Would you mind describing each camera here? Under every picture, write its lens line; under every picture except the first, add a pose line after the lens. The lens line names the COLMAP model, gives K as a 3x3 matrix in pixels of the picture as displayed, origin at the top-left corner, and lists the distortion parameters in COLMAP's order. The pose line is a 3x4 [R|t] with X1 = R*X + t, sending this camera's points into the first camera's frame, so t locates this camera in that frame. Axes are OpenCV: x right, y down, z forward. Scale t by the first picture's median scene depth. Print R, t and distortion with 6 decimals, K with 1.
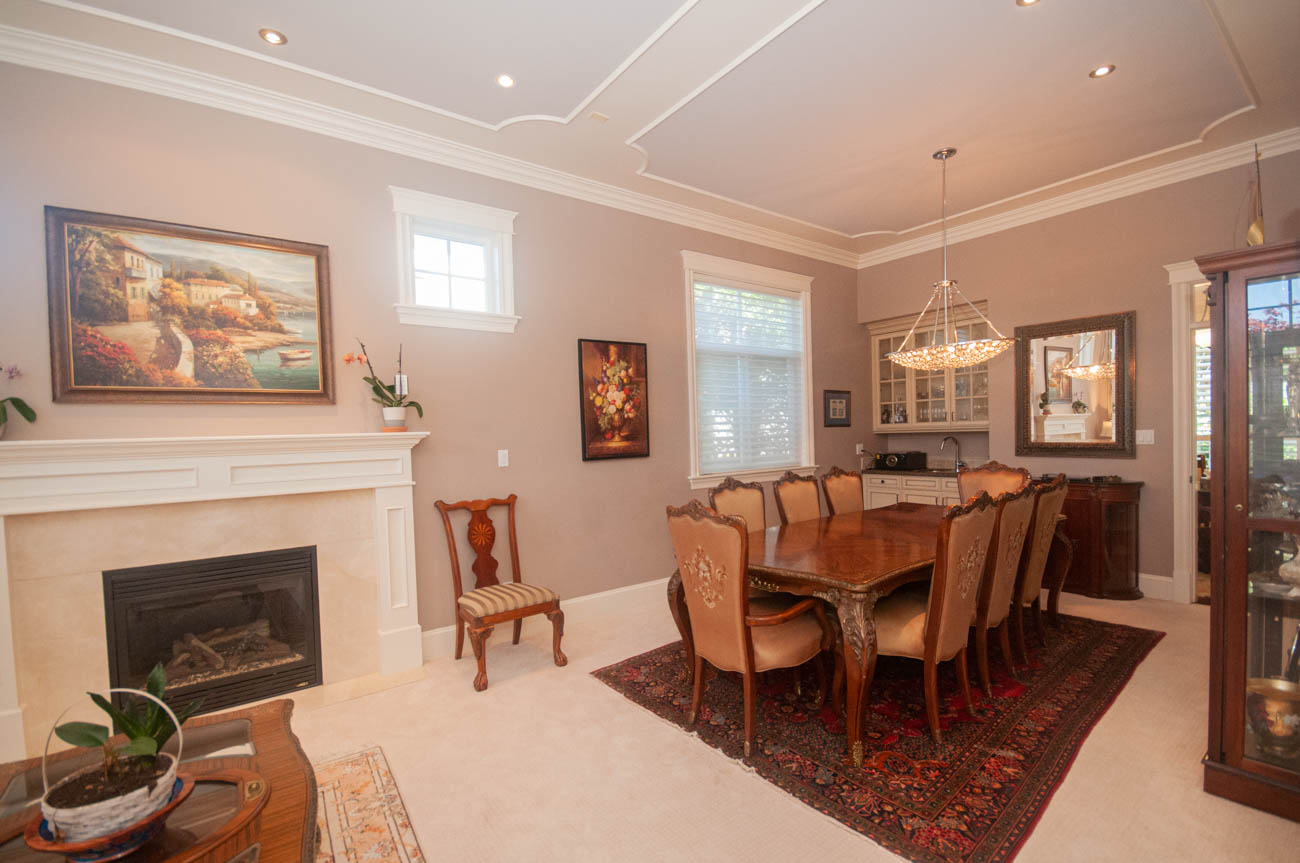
lens RADIAL K [[572.1, 0, 647.5], [0, 572.1, 449.5], [0, 0, 1]] dist [0.021299, -0.017208]
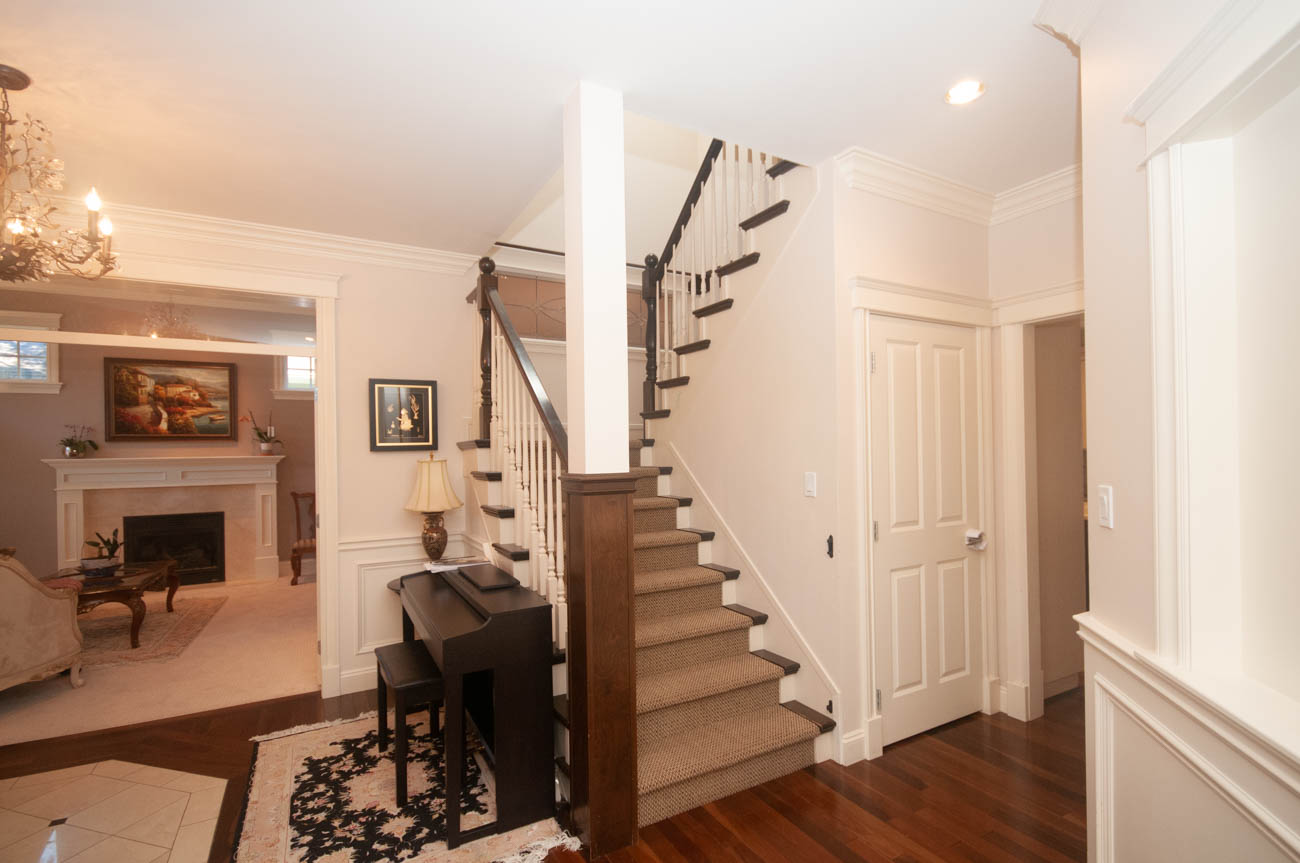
lens RADIAL K [[592.4, 0, 647.3], [0, 592.4, 450.6], [0, 0, 1]] dist [-0.001914, -0.000521]
pose [[0.993816, 0.013603, -0.110199, 1.094730], [-0.016477, 0.999546, -0.025207, -0.018373], [0.109806, 0.026867, 0.993590, -0.882121]]
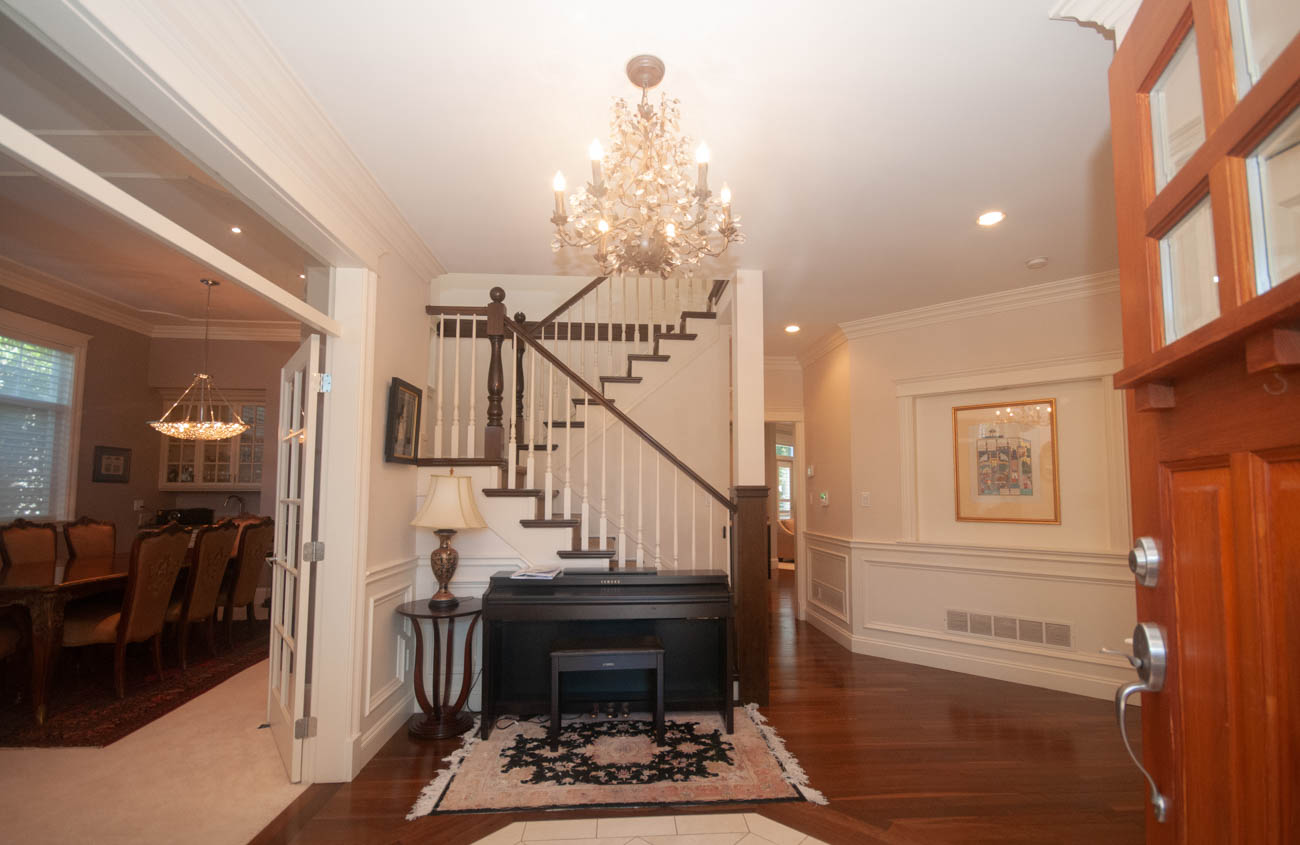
lens RADIAL K [[577.8, 0, 648.9], [0, 577.8, 454.8], [0, 0, 1]] dist [0.032098, -0.023951]
pose [[0.546757, 0.086954, 0.832764, -0.029935], [0.004292, 0.994289, -0.106637, 0.048548], [-0.837280, 0.061879, 0.543262, -0.690974]]
